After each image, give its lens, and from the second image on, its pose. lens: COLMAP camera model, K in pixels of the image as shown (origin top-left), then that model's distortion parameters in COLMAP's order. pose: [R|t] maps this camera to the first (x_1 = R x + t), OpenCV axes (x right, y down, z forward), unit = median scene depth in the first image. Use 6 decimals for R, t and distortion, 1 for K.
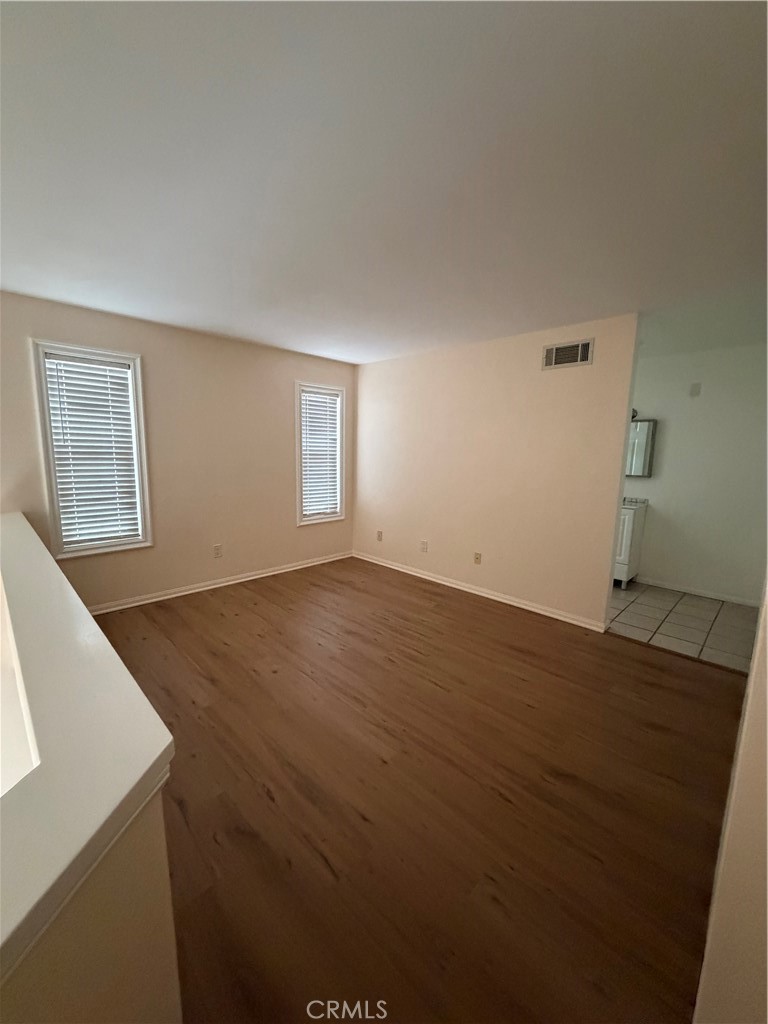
lens RADIAL K [[410.0, 0, 383.7], [0, 410.0, 510.6], [0, 0, 1]] dist [-0.002533, -0.000151]
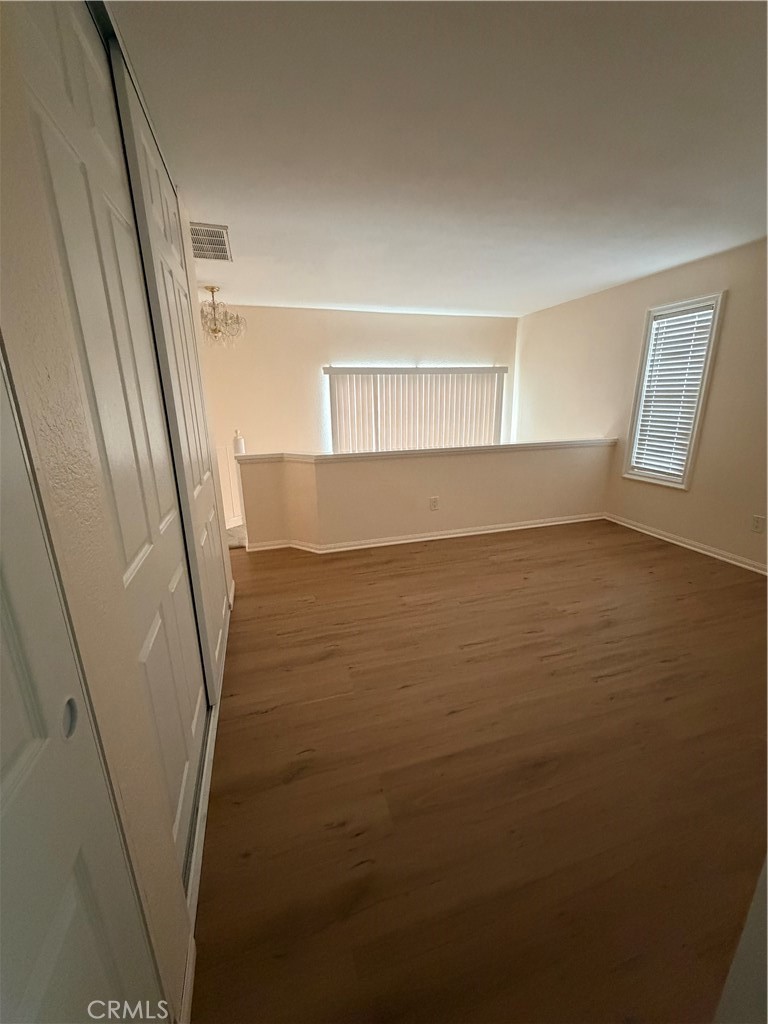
lens RADIAL K [[410.0, 0, 385.8], [0, 410.0, 511.5], [0, 0, 1]] dist [-0.002533, -0.000151]
pose [[-0.476285, 0.220937, -0.851081, 0.740150], [-0.133547, 0.938513, 0.318370, -0.097308], [0.869090, 0.265294, -0.417494, 0.884004]]
